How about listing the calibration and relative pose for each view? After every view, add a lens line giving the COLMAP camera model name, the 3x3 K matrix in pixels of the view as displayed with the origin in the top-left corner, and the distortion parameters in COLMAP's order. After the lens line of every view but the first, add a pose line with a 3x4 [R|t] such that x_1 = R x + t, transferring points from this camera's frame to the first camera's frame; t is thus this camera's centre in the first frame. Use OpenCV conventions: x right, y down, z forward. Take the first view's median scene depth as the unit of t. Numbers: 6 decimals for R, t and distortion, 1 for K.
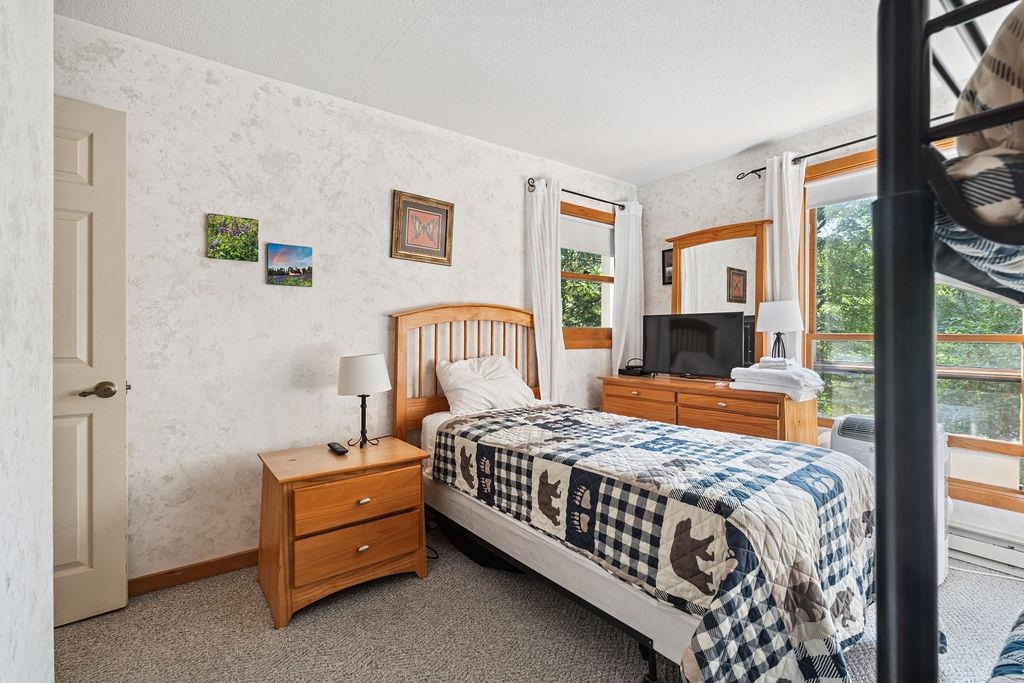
lens RADIAL K [[453.6, 0, 508.1], [0, 453.6, 333.5], [0, 0, 1]] dist [-0.003534, -0.000189]
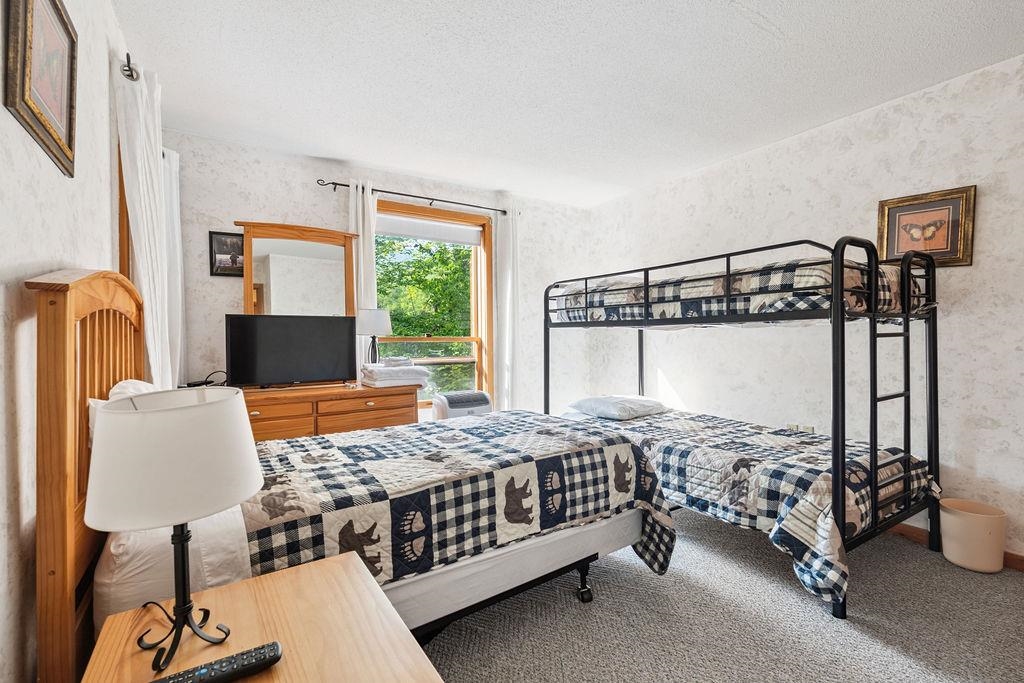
lens RADIAL K [[453.6, 0, 508.4], [0, 453.6, 341.0], [0, 0, 1]] dist [-0.003534, -0.000189]
pose [[0.055806, -0.010433, 0.998387, -0.818019], [0.005587, 0.999933, 0.010137, 0.001989], [-0.998426, 0.005013, 0.055861, 0.890283]]
